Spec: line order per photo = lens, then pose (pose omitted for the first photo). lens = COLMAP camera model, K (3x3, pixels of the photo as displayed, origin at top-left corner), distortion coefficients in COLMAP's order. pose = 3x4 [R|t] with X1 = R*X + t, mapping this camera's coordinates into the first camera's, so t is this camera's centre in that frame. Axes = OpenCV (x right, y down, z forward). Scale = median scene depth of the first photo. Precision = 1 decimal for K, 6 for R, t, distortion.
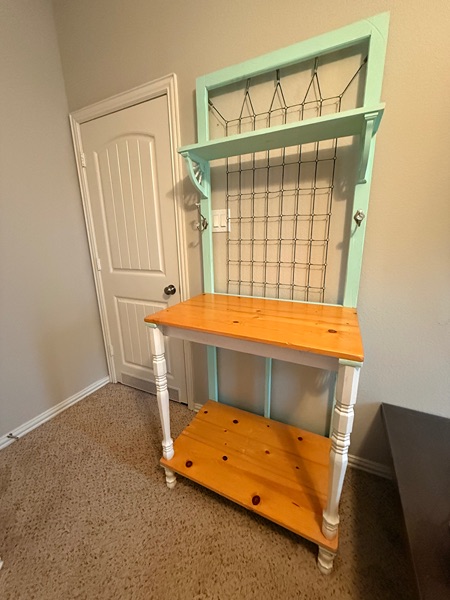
lens RADIAL K [[244.0, 0, 225.0], [0, 244.0, 300.0], [0, 0, 1]] dist [0.001180, 0.000052]
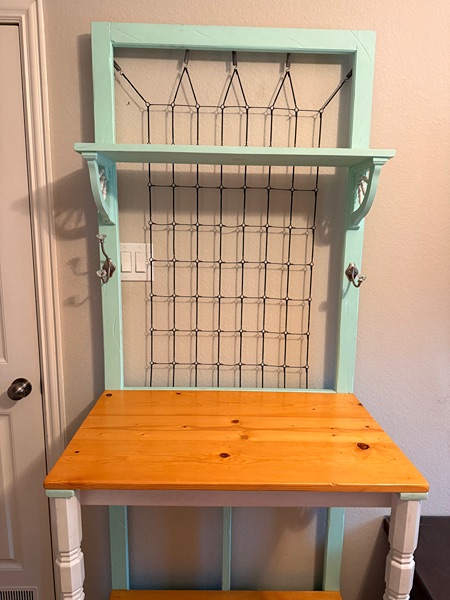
lens RADIAL K [[431.3, 0, 225.0], [0, 431.3, 300.0], [0, 0, 1]] dist [0.070330, -0.085014]
pose [[0.883587, -0.047868, 0.465814, -0.338281], [0.083121, 0.994997, -0.055422, -0.178775], [-0.460830, 0.087689, 0.883146, 0.019735]]
